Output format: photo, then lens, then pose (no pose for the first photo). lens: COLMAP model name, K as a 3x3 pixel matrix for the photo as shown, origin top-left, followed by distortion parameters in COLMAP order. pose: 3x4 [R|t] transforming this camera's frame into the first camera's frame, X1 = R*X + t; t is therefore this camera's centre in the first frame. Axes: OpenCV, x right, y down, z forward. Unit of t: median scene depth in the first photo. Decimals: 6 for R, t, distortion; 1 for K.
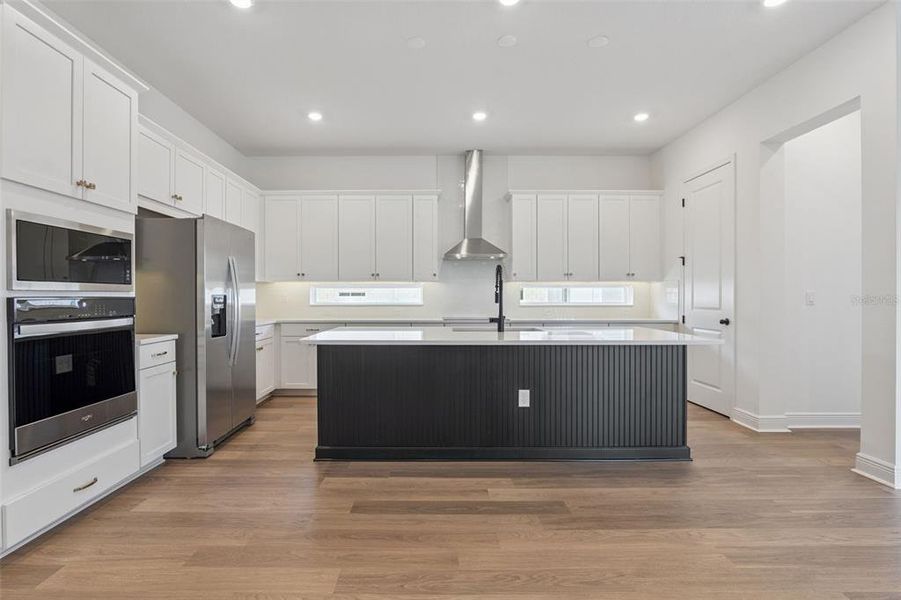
lens RADIAL K [[427.7, 0, 427.5], [0, 427.7, 299.2], [0, 0, 1]] dist [-0.015702, 0.001255]
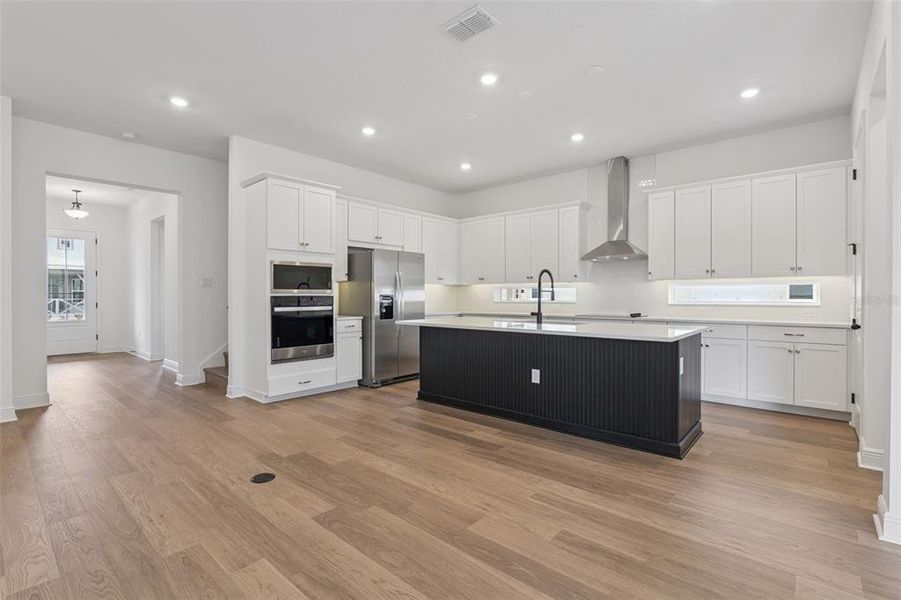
lens RADIAL K [[422.0, 0, 454.5], [0, 422.0, 299.8], [0, 0, 1]] dist [-0.015105, 0.001022]
pose [[0.752769, 0.004852, -0.658267, 0.858942], [-0.002703, 0.999987, 0.004280, 0.002363], [0.658279, -0.001442, 0.752772, -0.088400]]
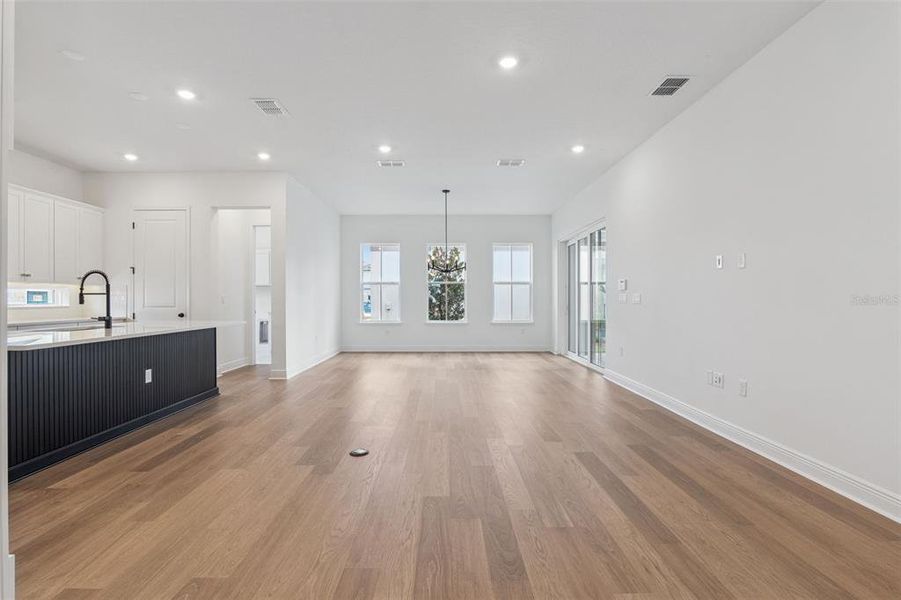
lens RADIAL K [[422.0, 0, 454.5], [0, 422.0, 299.8], [0, 0, 1]] dist [-0.015105, 0.001022]
pose [[-0.026152, -0.003238, 0.999653, -1.071415], [0.006968, 0.999970, 0.003422, 0.000596], [-0.999634, 0.007055, -0.026128, 0.097603]]
